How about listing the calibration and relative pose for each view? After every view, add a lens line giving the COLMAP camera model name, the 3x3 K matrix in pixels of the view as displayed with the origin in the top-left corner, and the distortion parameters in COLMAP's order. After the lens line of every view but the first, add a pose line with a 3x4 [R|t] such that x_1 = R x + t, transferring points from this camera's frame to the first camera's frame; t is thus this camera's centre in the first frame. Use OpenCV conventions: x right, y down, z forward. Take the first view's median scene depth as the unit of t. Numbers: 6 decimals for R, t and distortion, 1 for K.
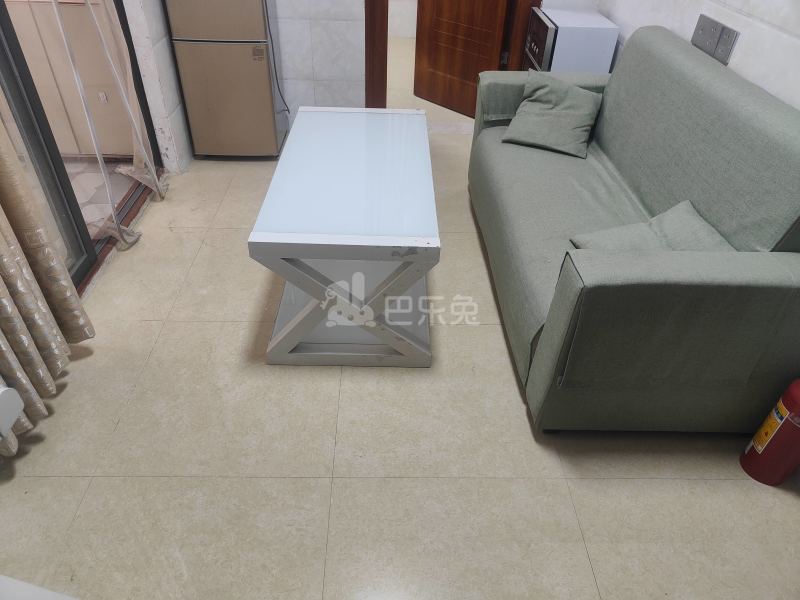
lens RADIAL K [[557.7, 0, 391.7], [0, 557.7, 302.0], [0, 0, 1]] dist [-0.008104, 0.000630]
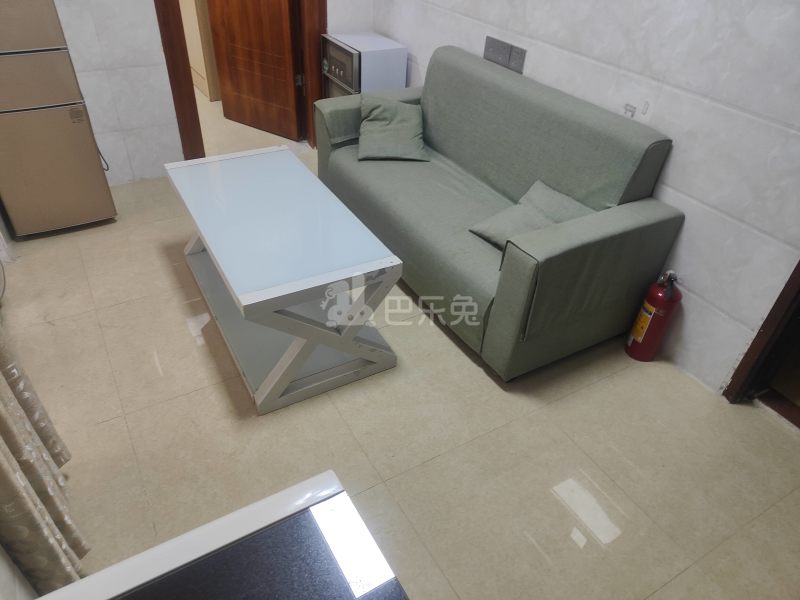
lens RADIAL K [[557.7, 0, 395.0], [0, 557.7, 299.2], [0, 0, 1]] dist [-0.008104, 0.000630]
pose [[0.871863, -0.286566, 0.397158, -0.300724], [0.288135, 0.955881, 0.057177, -0.069323], [-0.396021, 0.064584, 0.915968, -0.051281]]
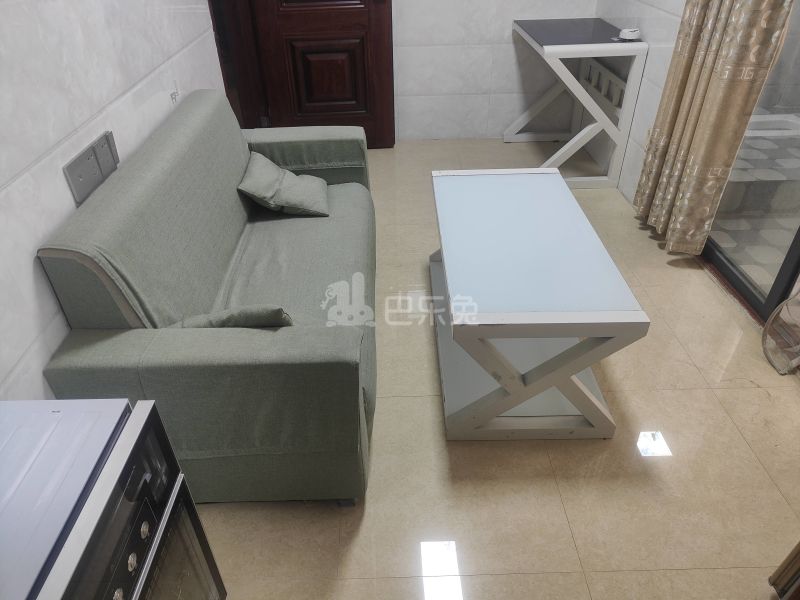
lens RADIAL K [[557.7, 0, 396.6], [0, 557.7, 299.1], [0, 0, 1]] dist [-0.008104, 0.000630]
pose [[-0.999810, 0.006354, -0.018421, 0.157442], [-0.016115, 0.261876, 0.964967, -1.093675], [0.010955, 0.965081, -0.261724, 1.280629]]
